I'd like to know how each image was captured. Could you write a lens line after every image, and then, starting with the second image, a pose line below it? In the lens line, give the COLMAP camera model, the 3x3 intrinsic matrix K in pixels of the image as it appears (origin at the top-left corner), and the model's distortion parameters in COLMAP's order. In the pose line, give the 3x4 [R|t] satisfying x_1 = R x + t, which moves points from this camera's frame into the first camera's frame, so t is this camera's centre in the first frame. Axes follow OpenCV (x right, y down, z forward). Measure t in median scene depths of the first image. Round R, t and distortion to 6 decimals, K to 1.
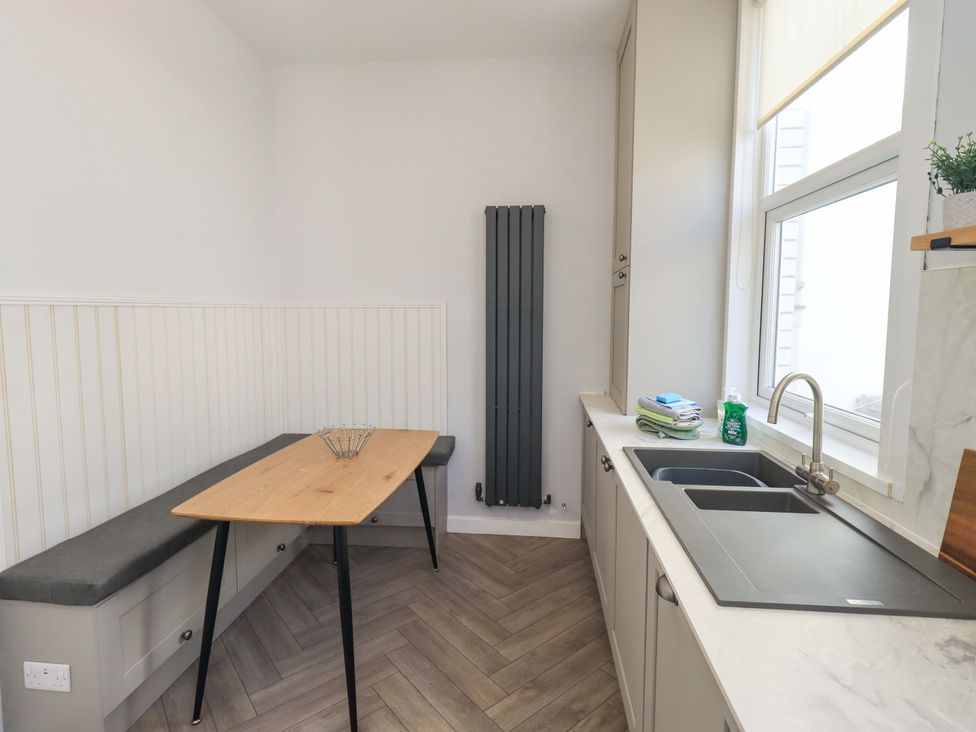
lens RADIAL K [[507.3, 0, 492.2], [0, 507.3, 353.5], [0, 0, 1]] dist [0.000677, 0.001105]
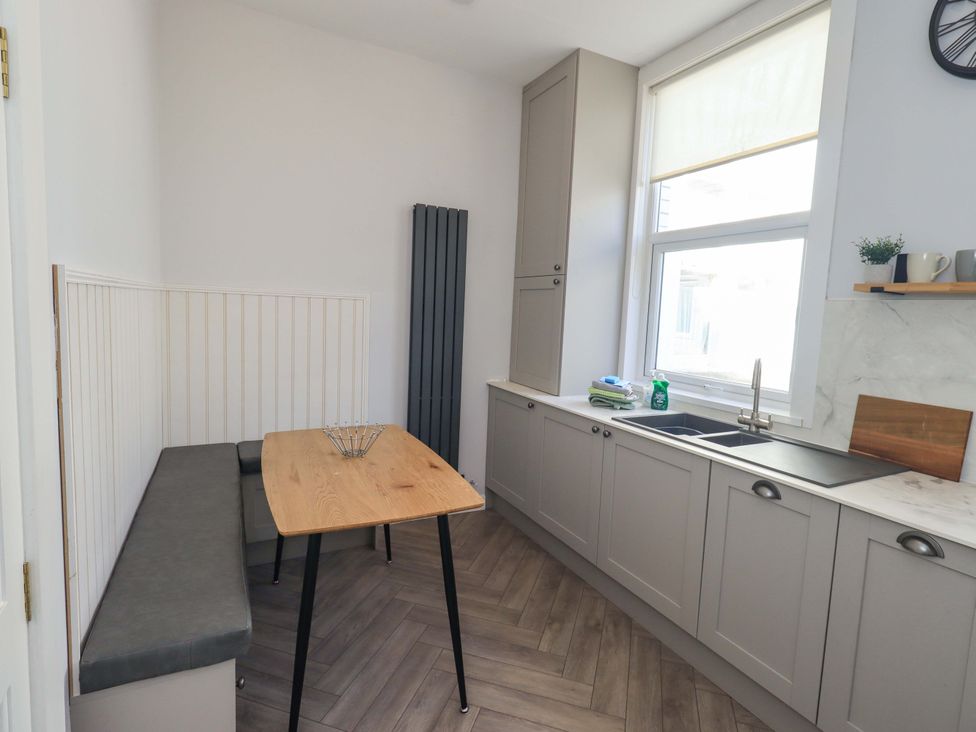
lens RADIAL K [[507.6, 0, 490.7], [0, 507.6, 357.5], [0, 0, 1]] dist [-0.000319, 0.000433]
pose [[0.838504, -0.017919, 0.544601, -0.681188], [0.005134, 0.999675, 0.024987, -0.004745], [-0.544872, -0.018155, 0.838323, 0.074779]]
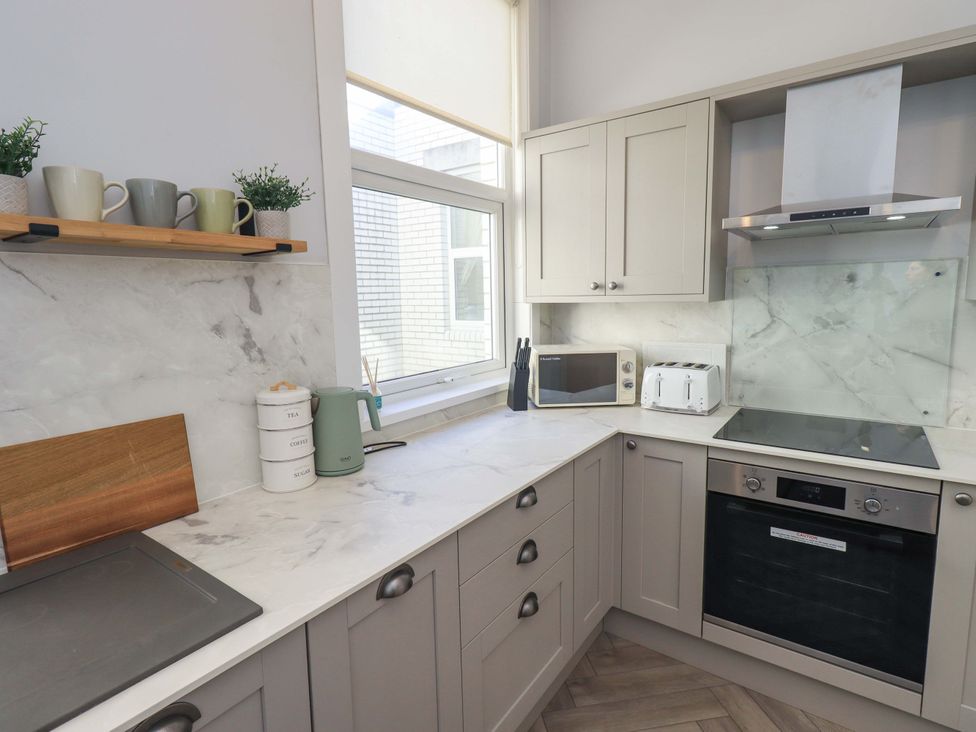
lens RADIAL K [[507.3, 0, 492.2], [0, 507.3, 353.5], [0, 0, 1]] dist [0.000677, 0.001105]
pose [[-0.866773, -0.044372, 0.496725, -0.163403], [0.059874, 0.979570, 0.191982, -0.056642], [-0.495095, 0.196145, -0.846409, 0.676882]]
